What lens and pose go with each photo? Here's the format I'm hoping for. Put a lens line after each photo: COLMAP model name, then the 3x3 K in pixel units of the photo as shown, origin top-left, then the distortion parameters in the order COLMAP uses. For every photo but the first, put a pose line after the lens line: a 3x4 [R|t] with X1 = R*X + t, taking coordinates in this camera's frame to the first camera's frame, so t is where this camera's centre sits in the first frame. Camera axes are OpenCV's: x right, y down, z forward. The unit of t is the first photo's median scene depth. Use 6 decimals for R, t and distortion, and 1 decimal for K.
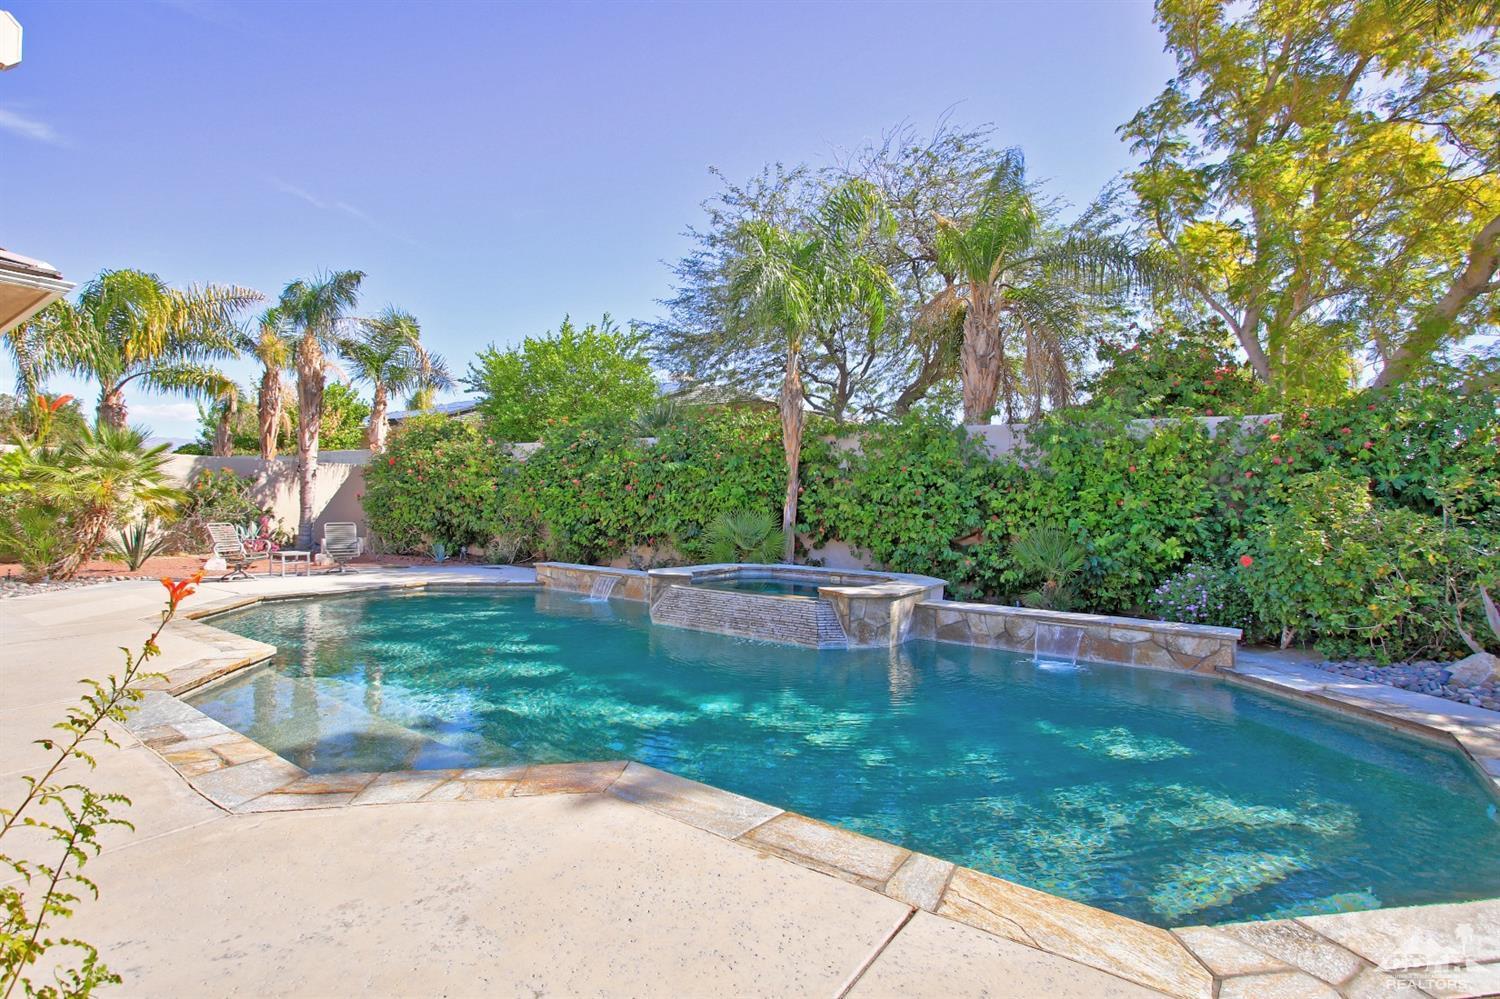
lens RADIAL K [[722.4, 0, 736.5], [0, 722.4, 509.9], [0, 0, 1]] dist [-0.019046, 0.004038]
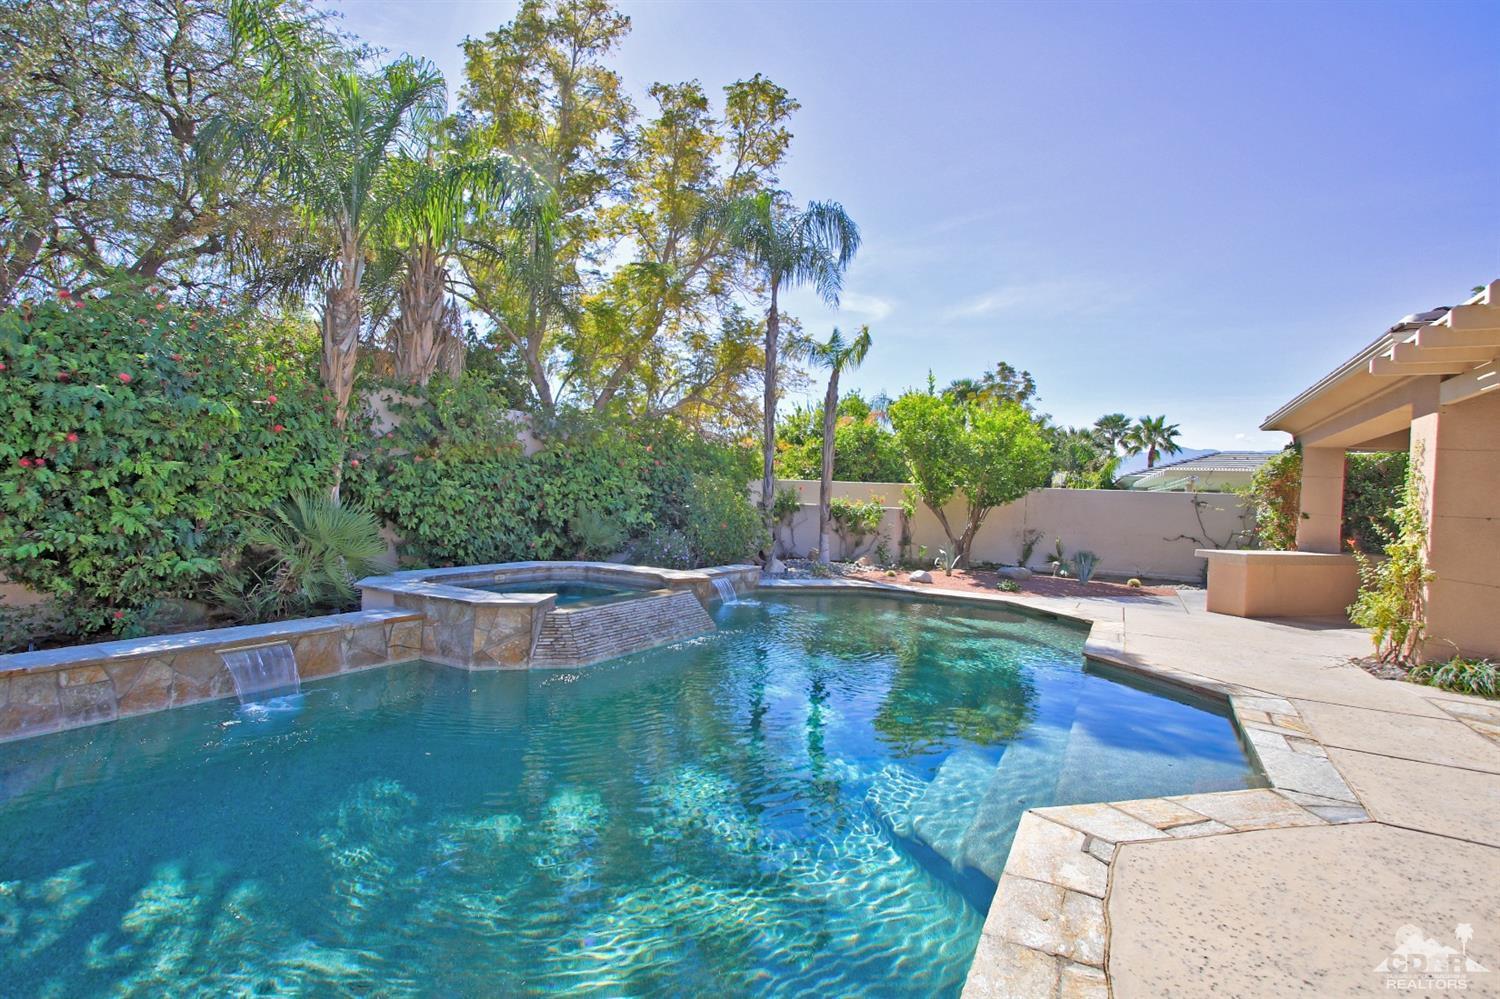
lens RADIAL K [[722.4, 0, 740.1], [0, 722.4, 501.9], [0, 0, 1]] dist [-0.019046, 0.004038]
pose [[-0.132096, -0.031086, 0.990749, -0.791951], [-0.035166, 0.999026, 0.026657, -0.027588], [-0.990613, -0.031320, -0.133060, 0.902922]]
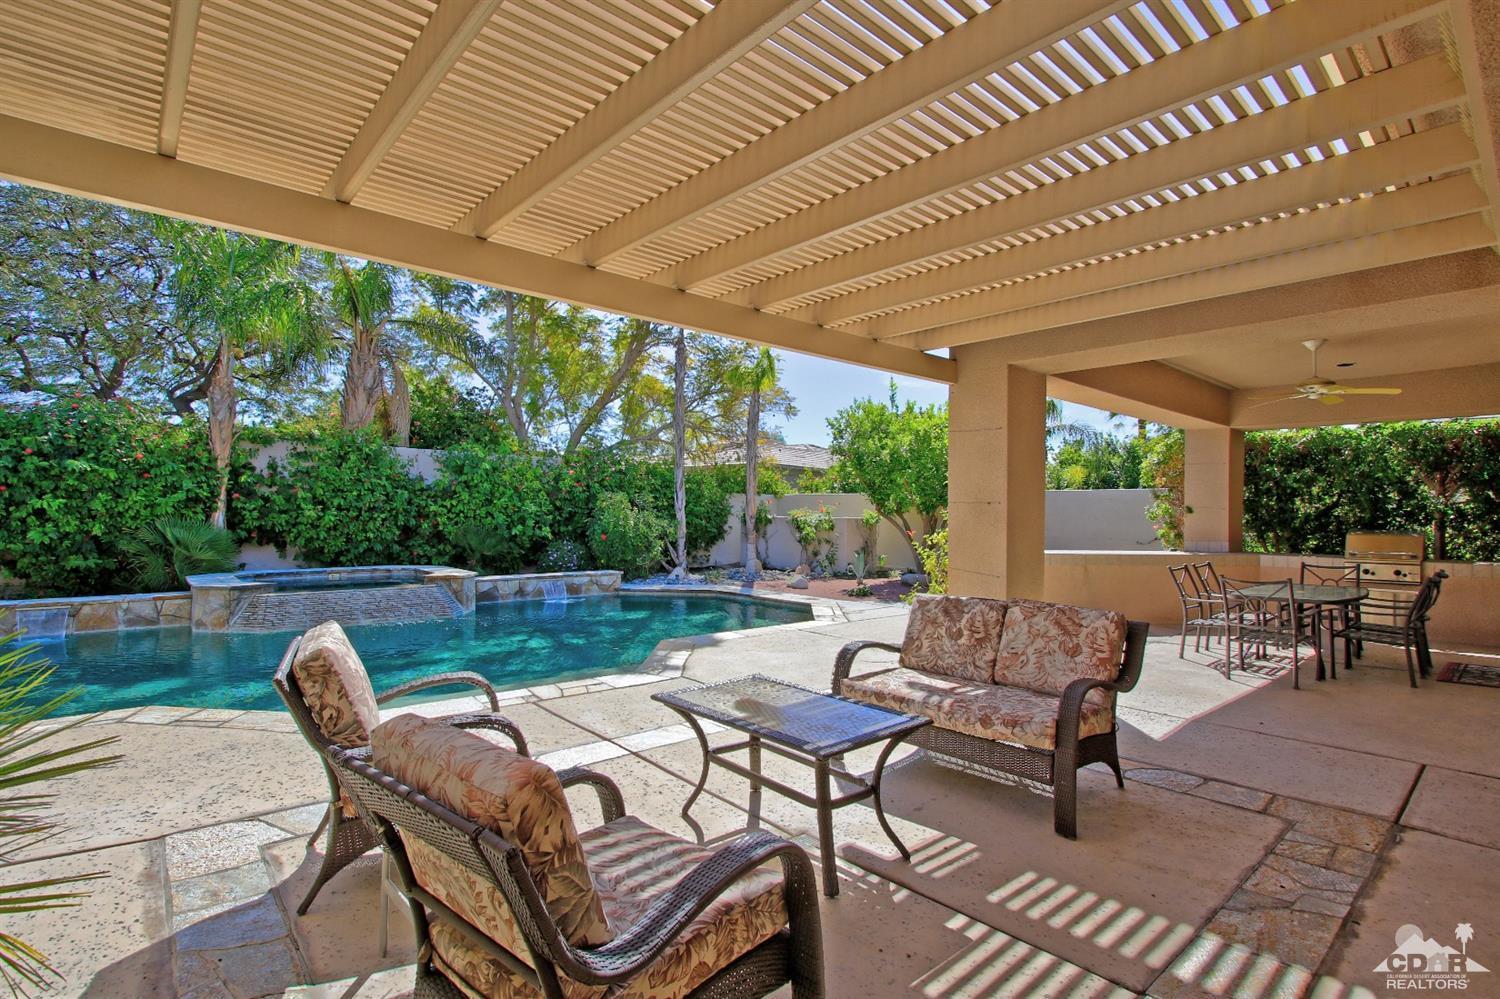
lens RADIAL K [[722.4, 0, 739.1], [0, 722.4, 498.6], [0, 0, 1]] dist [-0.019046, 0.004038]
pose [[0.222947, 0.000924, 0.974830, -0.890394], [0.005359, 0.999983, -0.002174, -0.022803], [-0.974816, 0.005709, 0.222939, 0.133572]]
